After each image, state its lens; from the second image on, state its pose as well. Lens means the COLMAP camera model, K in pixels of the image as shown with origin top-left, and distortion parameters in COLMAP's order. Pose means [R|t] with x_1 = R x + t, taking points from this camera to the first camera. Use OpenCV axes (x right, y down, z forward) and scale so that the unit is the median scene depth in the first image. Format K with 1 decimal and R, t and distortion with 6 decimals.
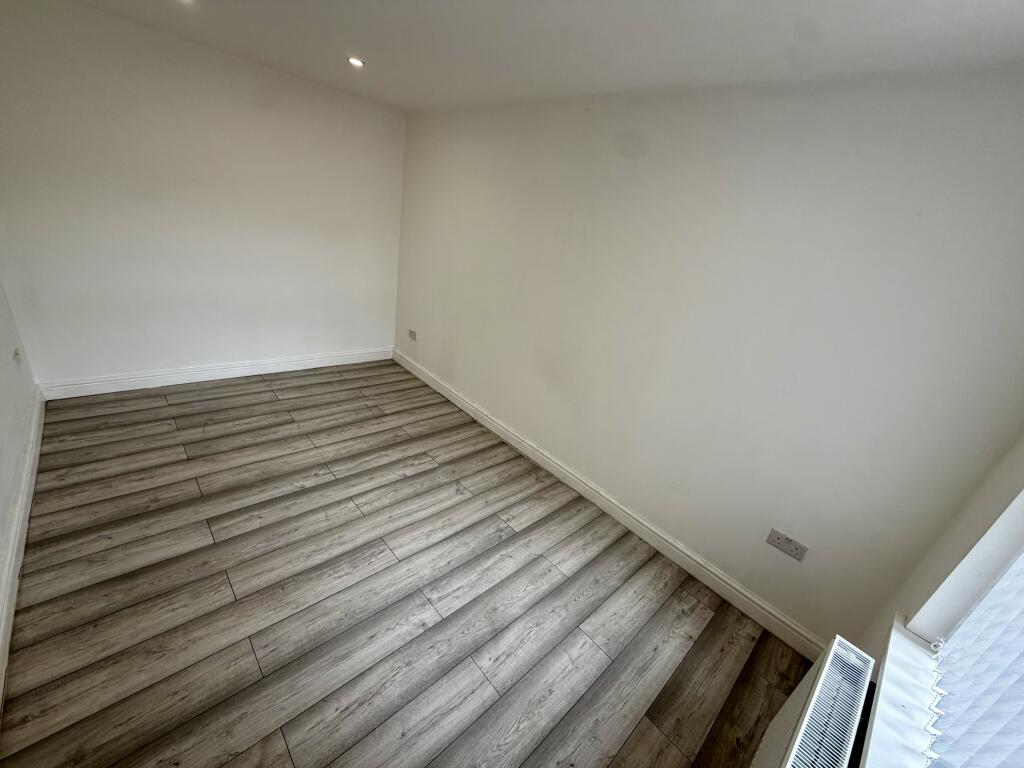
lens RADIAL K [[410.9, 0, 505.0], [0, 410.9, 385.9], [0, 0, 1]] dist [-0.000825, 0.000166]
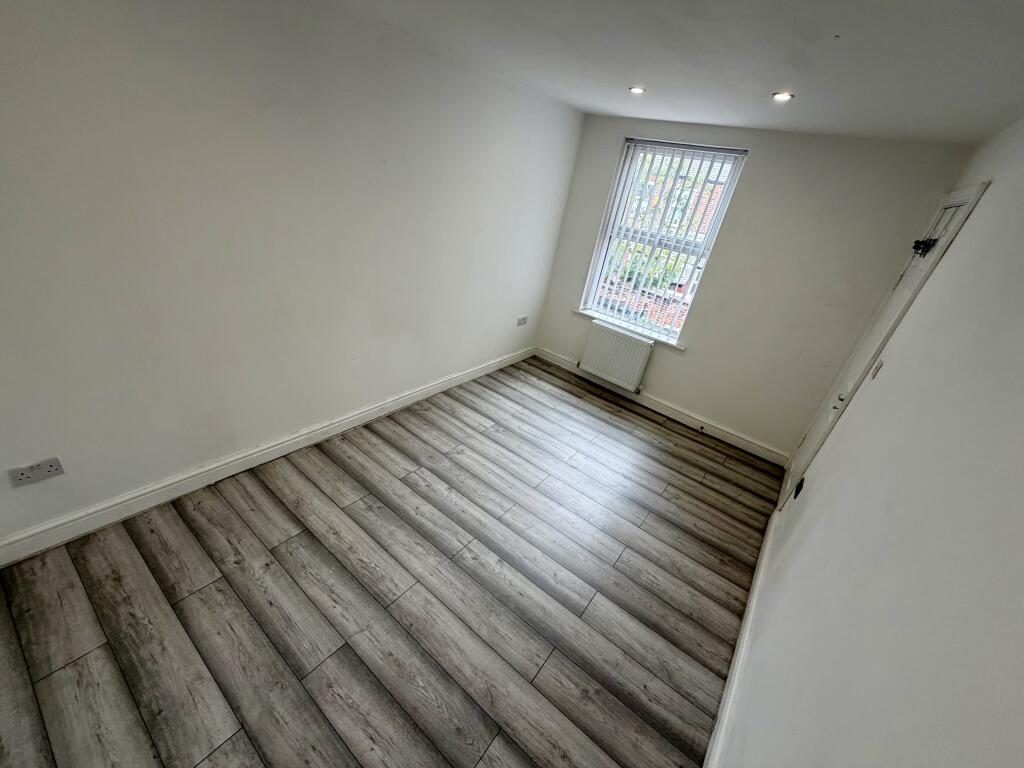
lens RADIAL K [[410.9, 0, 505.0], [0, 410.9, 385.9], [0, 0, 1]] dist [-0.000825, 0.000166]
pose [[-0.136010, -0.618502, 0.773923, -0.876390], [0.215377, 0.744040, 0.632470, -0.553291], [-0.967013, 0.252707, 0.032014, 0.798111]]
